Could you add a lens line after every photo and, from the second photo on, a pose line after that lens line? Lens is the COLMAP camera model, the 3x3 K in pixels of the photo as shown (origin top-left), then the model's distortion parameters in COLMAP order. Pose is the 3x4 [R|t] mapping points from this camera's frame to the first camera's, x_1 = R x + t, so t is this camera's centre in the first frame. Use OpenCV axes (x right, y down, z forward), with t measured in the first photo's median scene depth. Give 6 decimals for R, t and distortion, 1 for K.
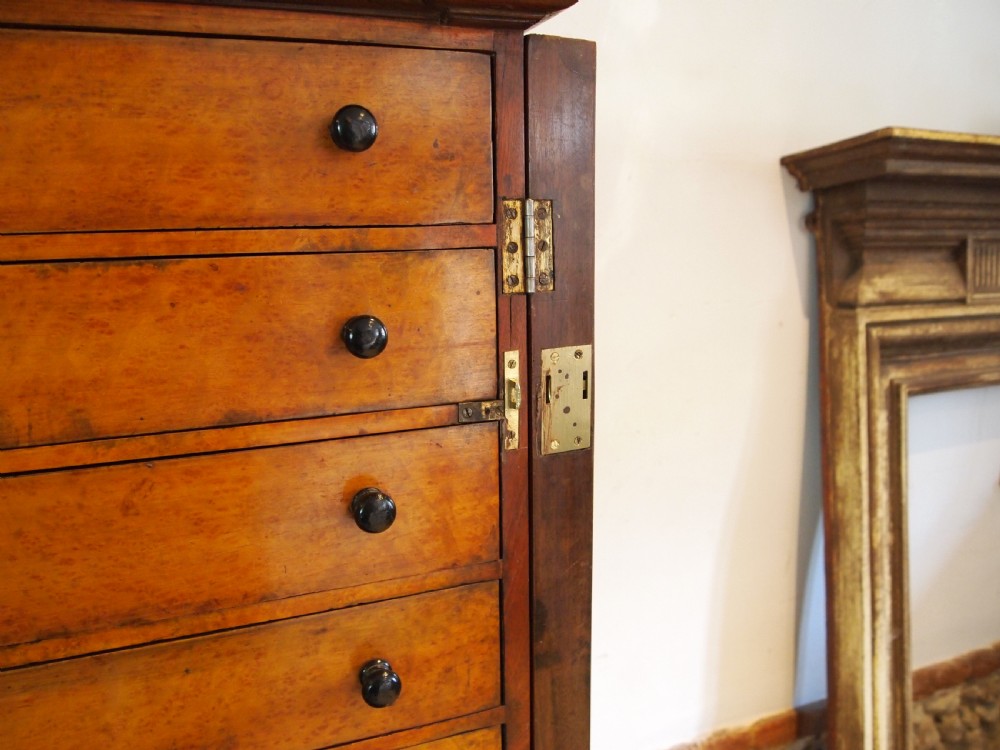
lens RADIAL K [[788.1, 0, 504.7], [0, 788.1, 373.1], [0, 0, 1]] dist [-0.048505, 0.001605]
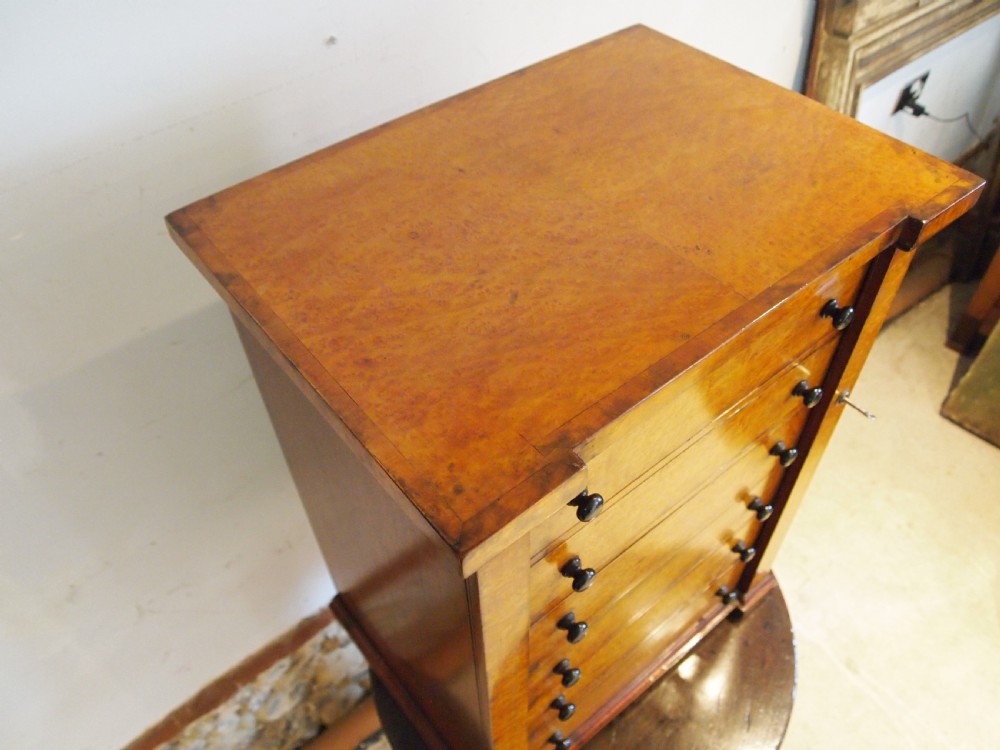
lens RADIAL K [[794.3, 0, 503.0], [0, 794.3, 372.7], [0, 0, 1]] dist [-0.048358, 0.002943]
pose [[0.954400, -0.223730, 0.197652, -1.051305], [0.064298, 0.800594, 0.595748, -1.069654], [-0.291526, -0.555873, 0.778472, -0.180408]]
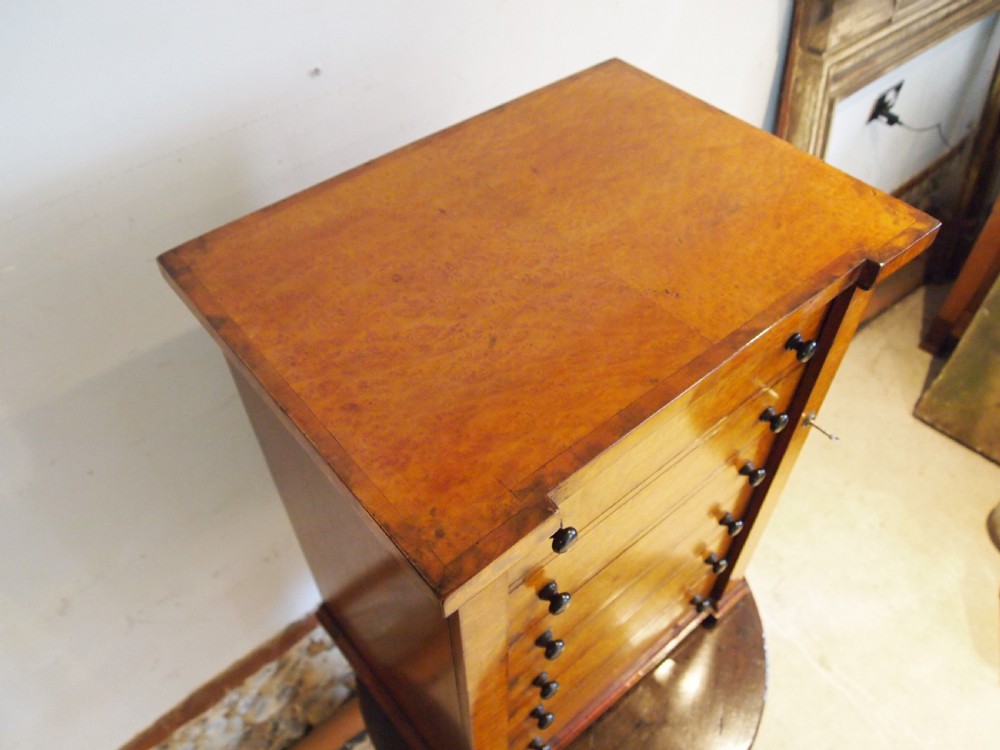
lens RADIAL K [[794.3, 0, 503.0], [0, 794.3, 372.7], [0, 0, 1]] dist [-0.048358, 0.002943]
pose [[0.949764, -0.227975, 0.214420, -1.039988], [0.053329, 0.792987, 0.606901, -1.171086], [-0.308391, -0.564977, 0.765308, -0.189716]]
